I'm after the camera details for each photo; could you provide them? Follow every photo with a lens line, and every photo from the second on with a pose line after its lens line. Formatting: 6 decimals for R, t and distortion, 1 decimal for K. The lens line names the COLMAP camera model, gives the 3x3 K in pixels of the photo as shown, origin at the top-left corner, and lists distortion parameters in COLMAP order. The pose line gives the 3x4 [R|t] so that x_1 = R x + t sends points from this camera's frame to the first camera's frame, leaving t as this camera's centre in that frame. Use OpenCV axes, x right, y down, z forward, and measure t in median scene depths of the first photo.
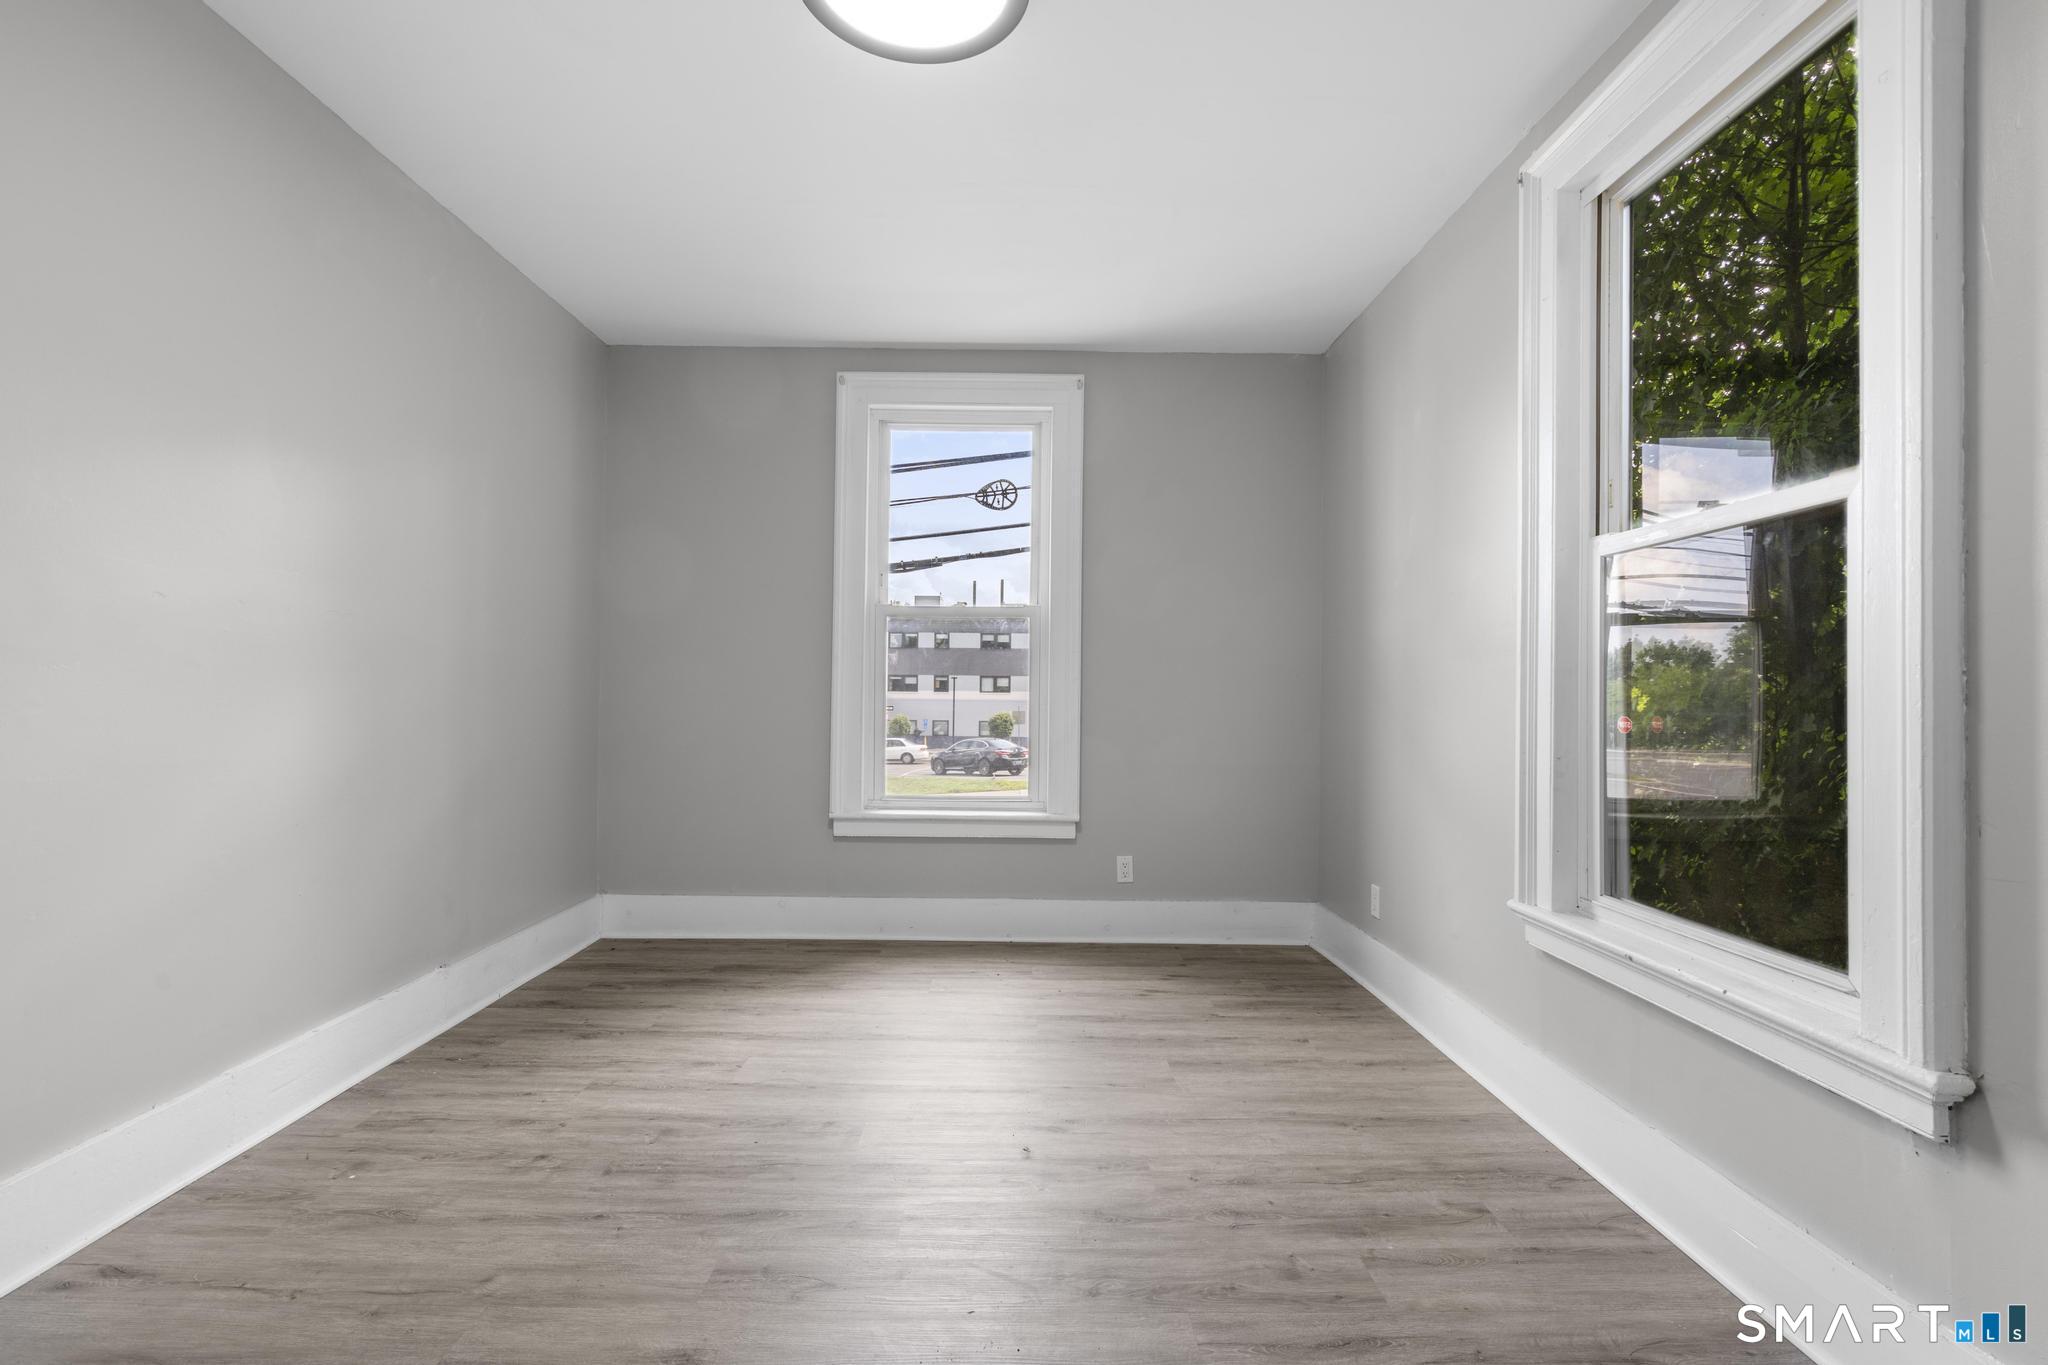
lens RADIAL K [[915.8, 0, 1020.1], [0, 915.8, 685.0], [0, 0, 1]] dist [-0.012330, 0.005450]
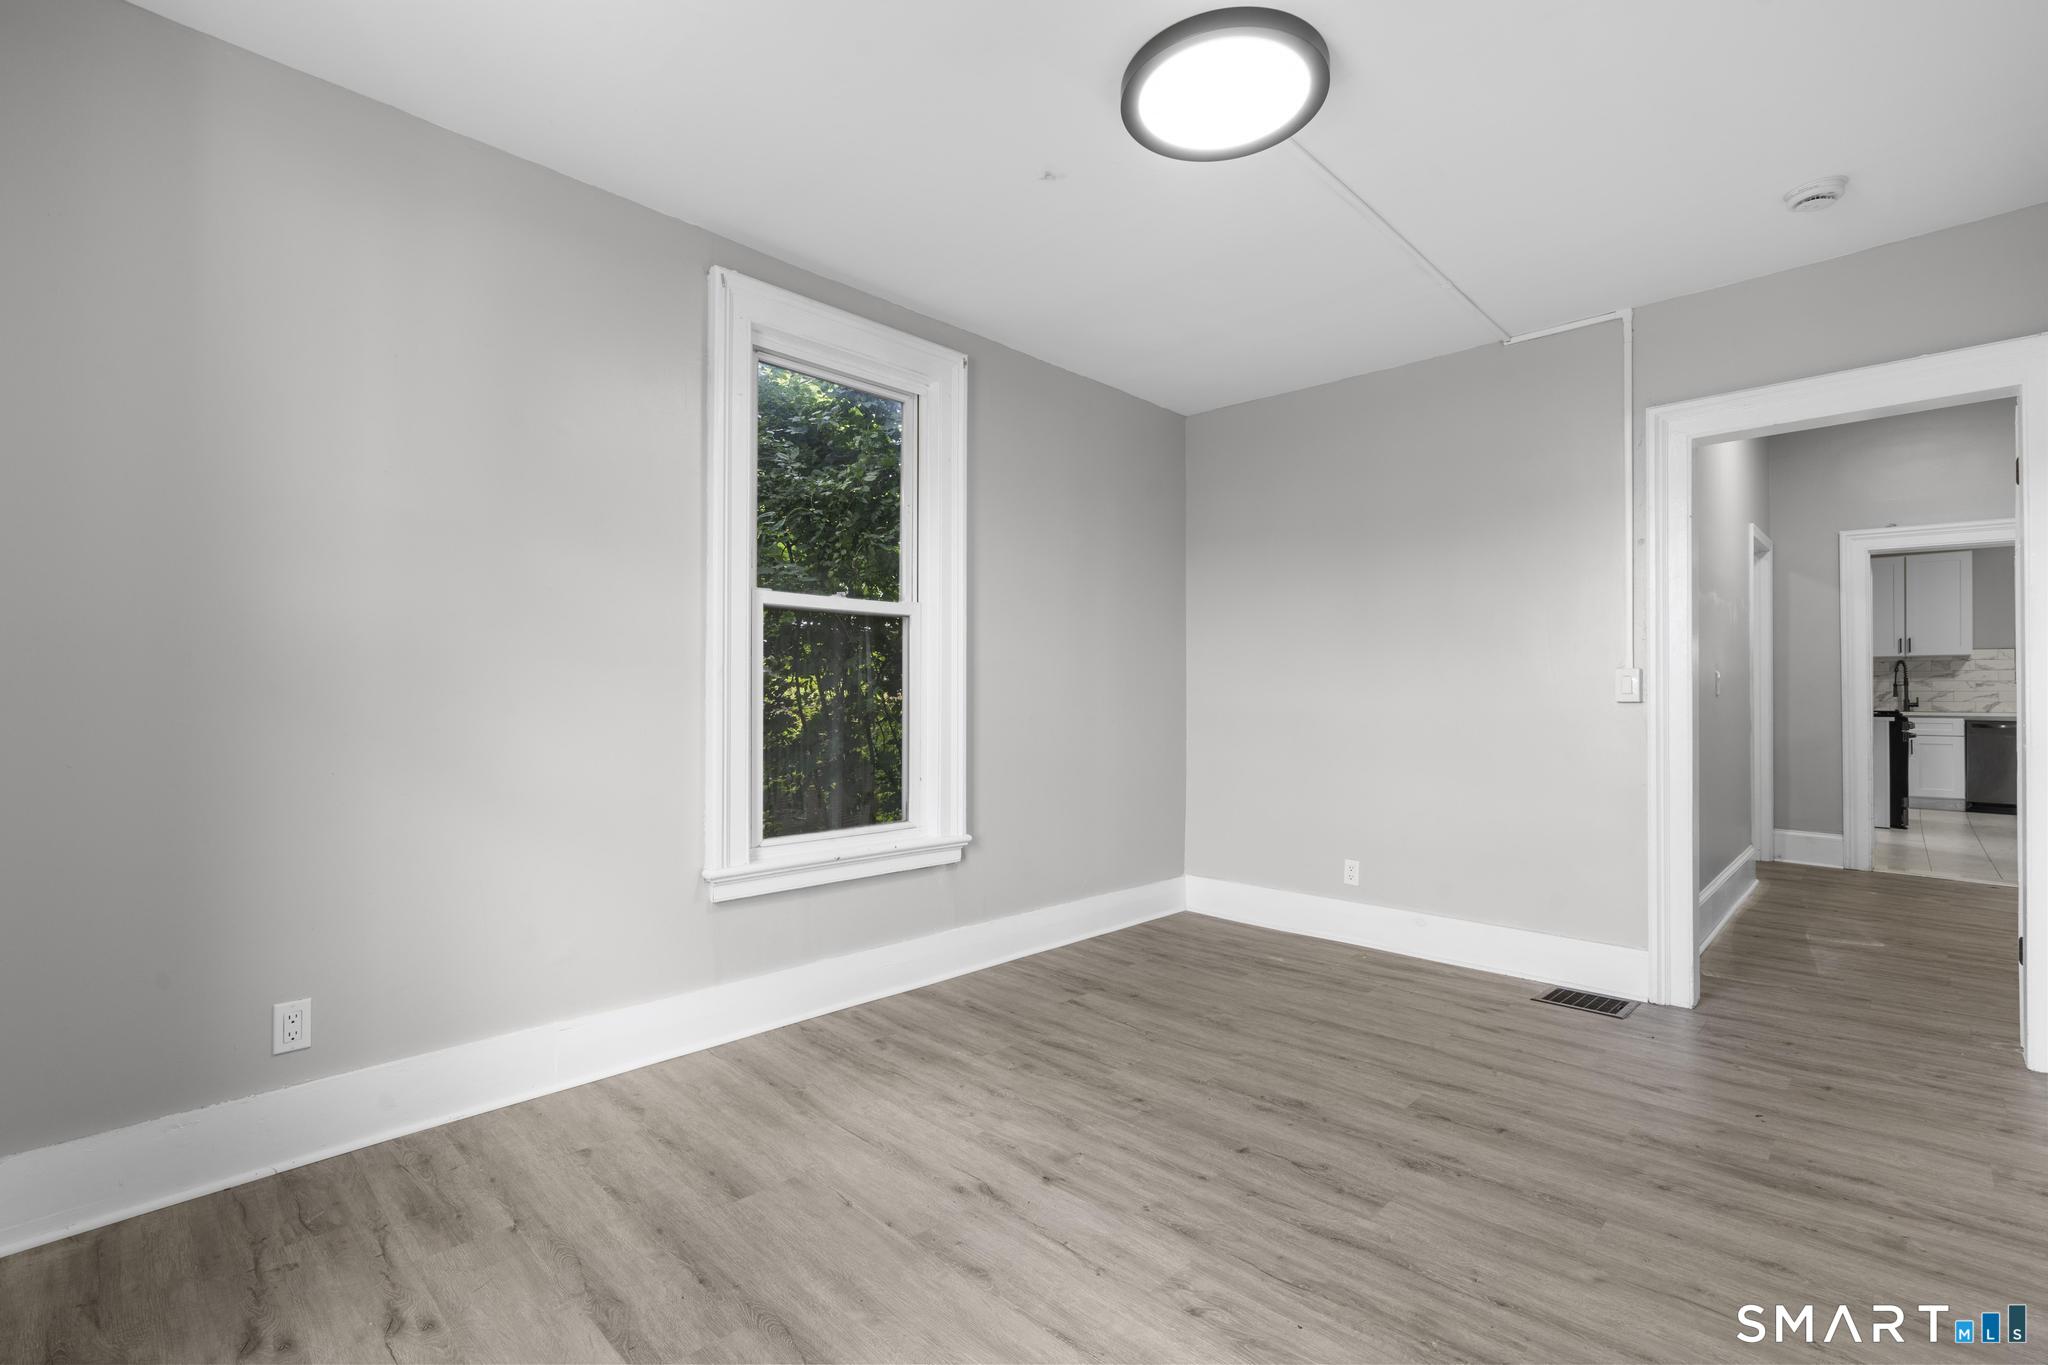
lens RADIAL K [[910.4, 0, 1027.7], [0, 910.4, 692.1], [0, 0, 1]] dist [0.000060, 0.000034]
pose [[-0.710754, -0.010128, 0.703368, -0.711785], [-0.017085, 0.999850, -0.002867, -0.004989], [-0.703233, -0.014055, -0.710820, 1.859244]]
